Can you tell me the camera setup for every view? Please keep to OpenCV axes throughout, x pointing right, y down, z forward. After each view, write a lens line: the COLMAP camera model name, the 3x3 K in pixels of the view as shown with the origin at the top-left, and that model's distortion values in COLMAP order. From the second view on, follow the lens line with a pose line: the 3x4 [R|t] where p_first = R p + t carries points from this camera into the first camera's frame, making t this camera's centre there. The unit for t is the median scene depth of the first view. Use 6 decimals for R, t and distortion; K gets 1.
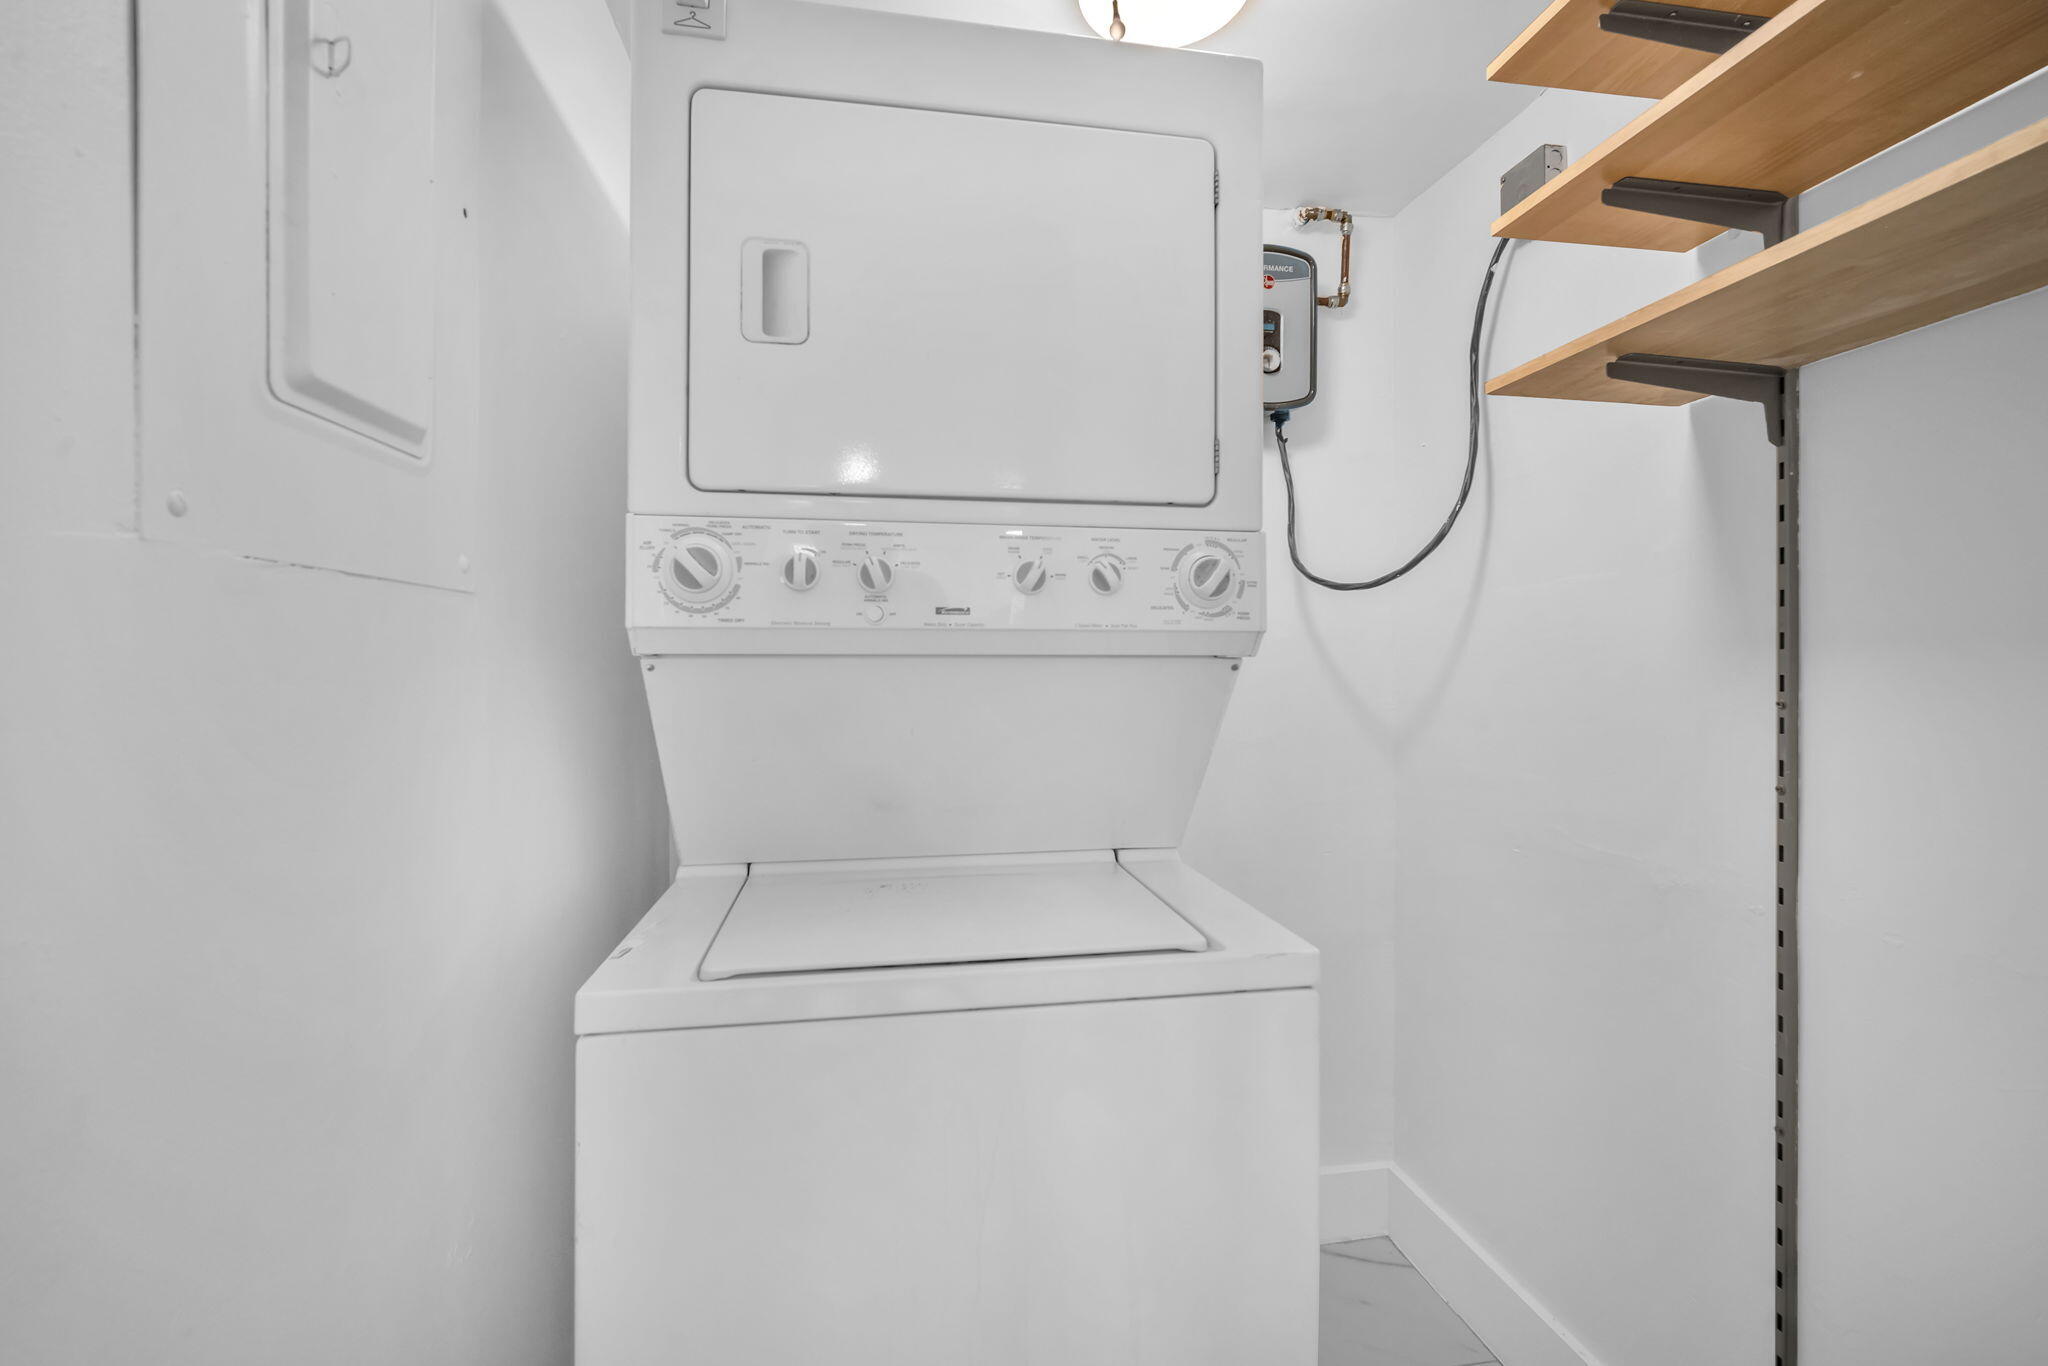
lens RADIAL K [[906.5, 0, 1024.8], [0, 906.5, 672.1], [0, 0, 1]] dist [-0.008112, 0.002249]
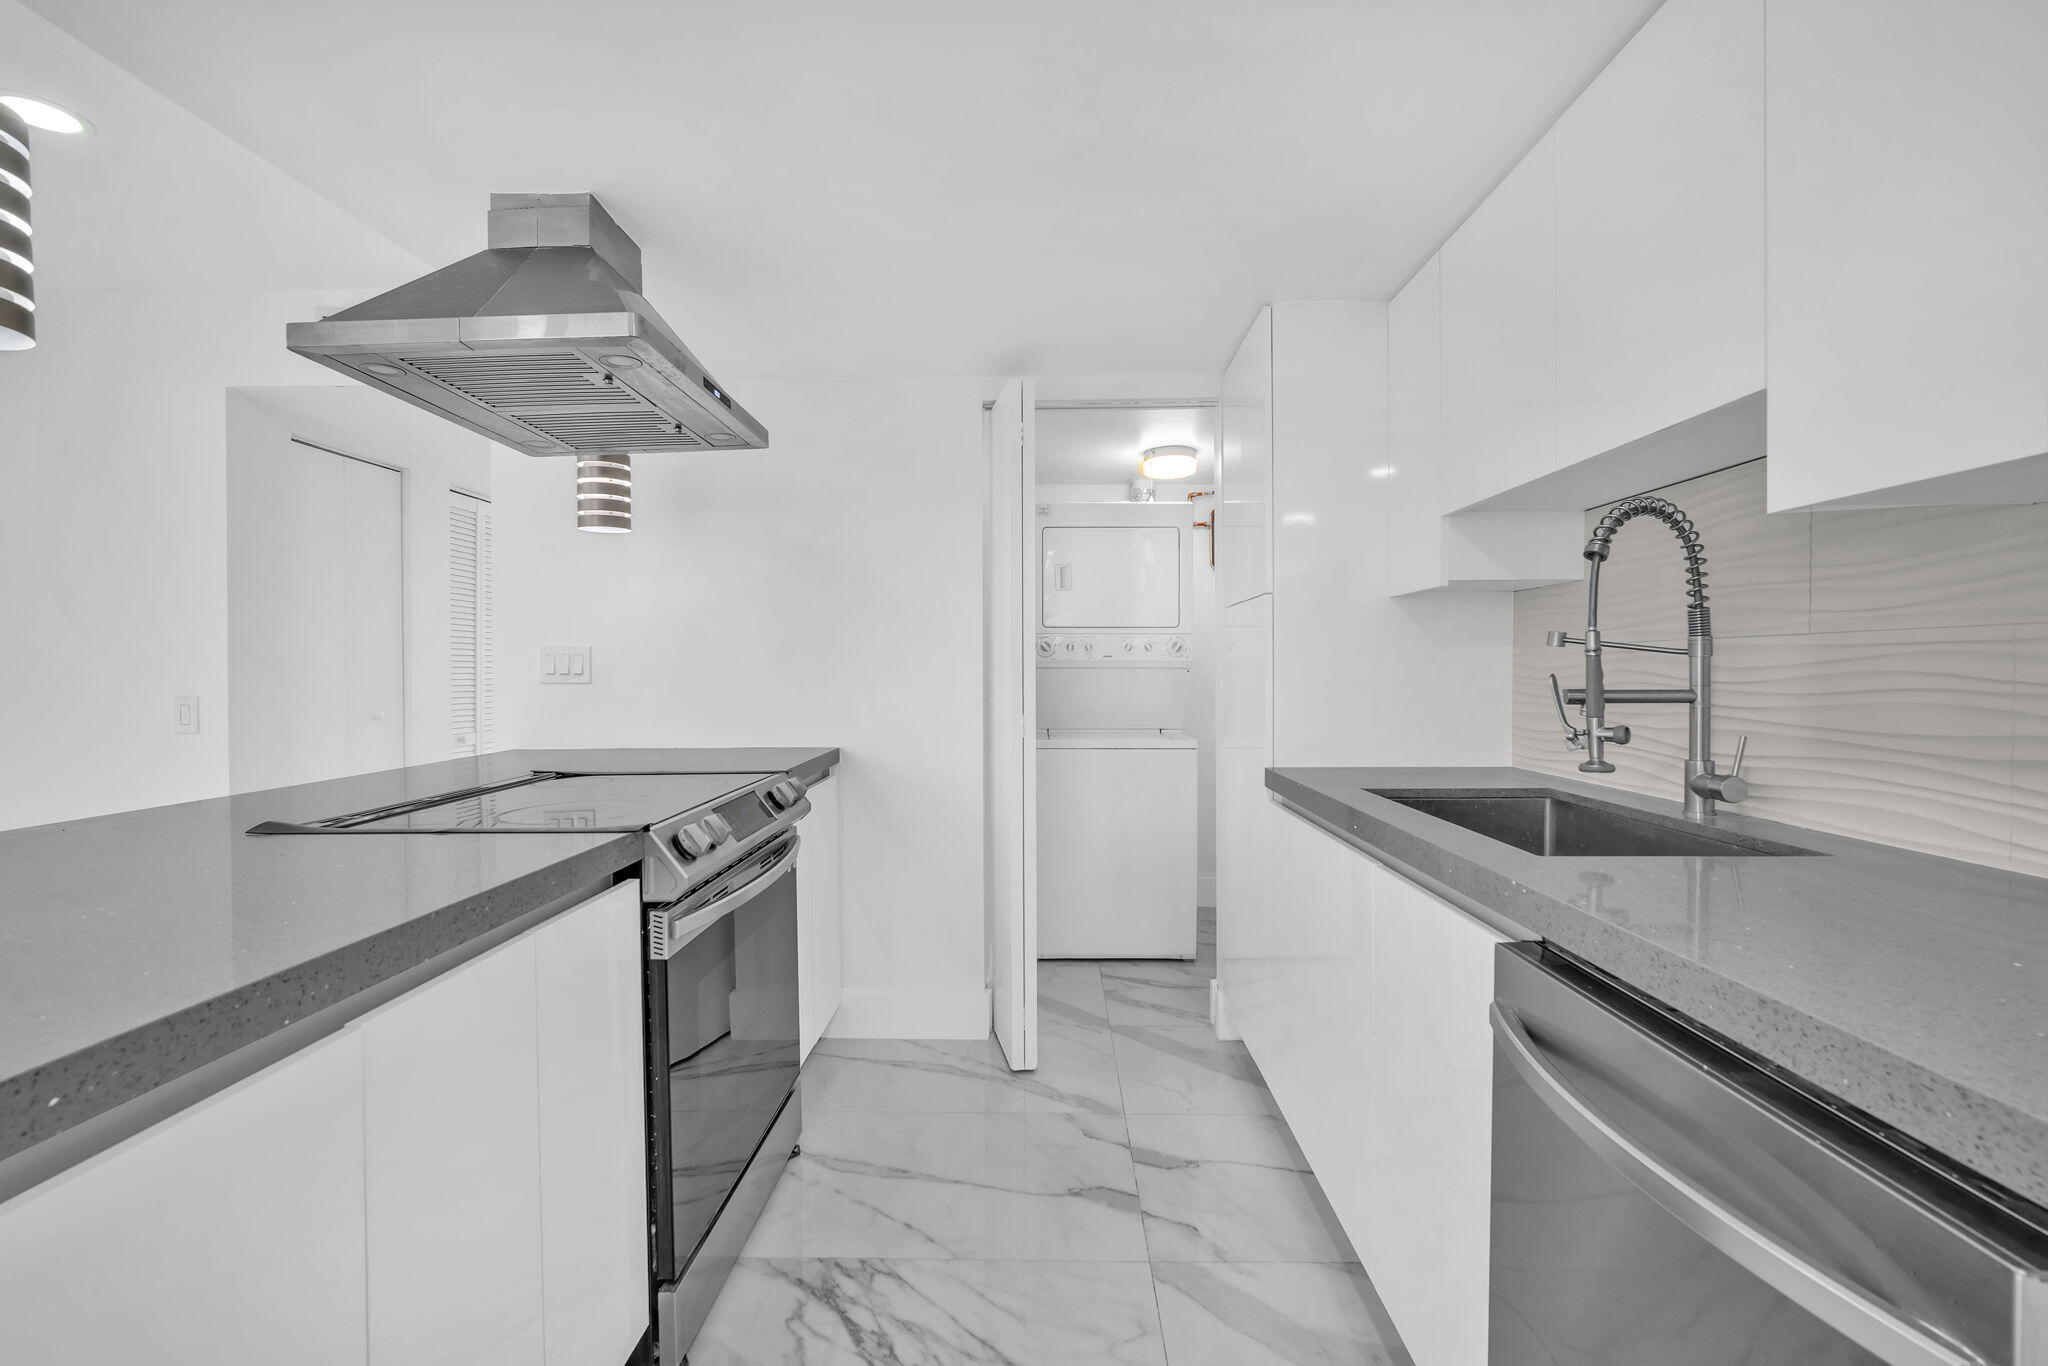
lens RADIAL K [[906.5, 0, 1022.3], [0, 906.5, 675.9], [0, 0, 1]] dist [-0.008112, 0.002249]
pose [[0.980000, 0.002192, -0.198987, 0.327222], [-0.001778, 0.999996, 0.002258, 0.008711], [0.198991, -0.001859, 0.979999, -2.821832]]
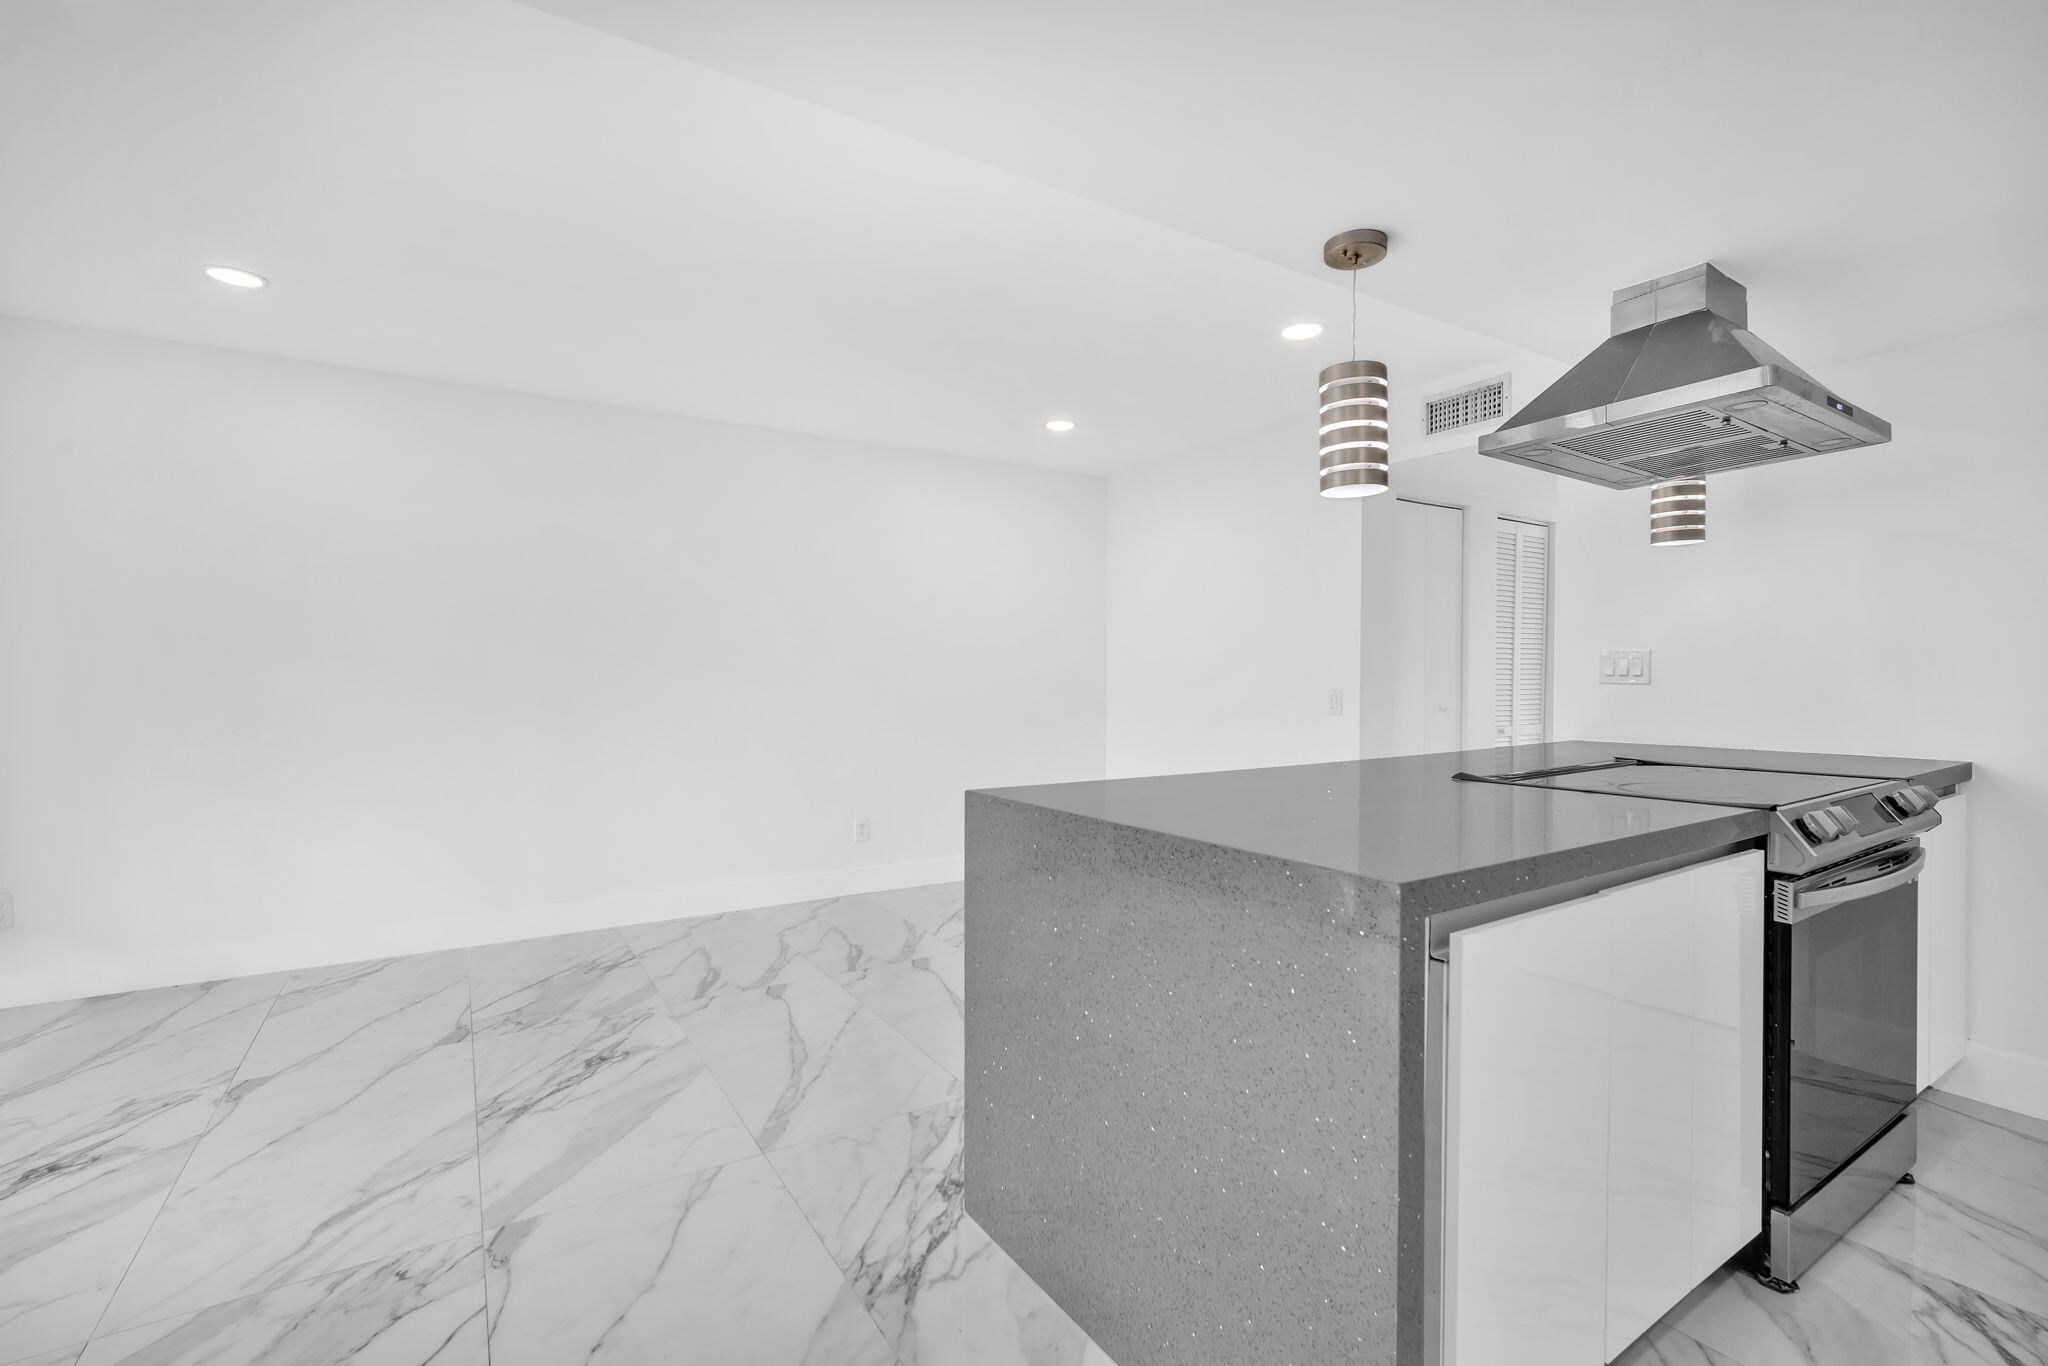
lens RADIAL K [[906.5, 0, 1025.6], [0, 906.5, 690.9], [0, 0, 1]] dist [-0.008112, 0.002249]
pose [[0.384940, 0.022660, -0.922663, 0.620349], [-0.006416, 0.999740, 0.021876, 0.013232], [0.922919, -0.002501, 0.384986, -4.212931]]
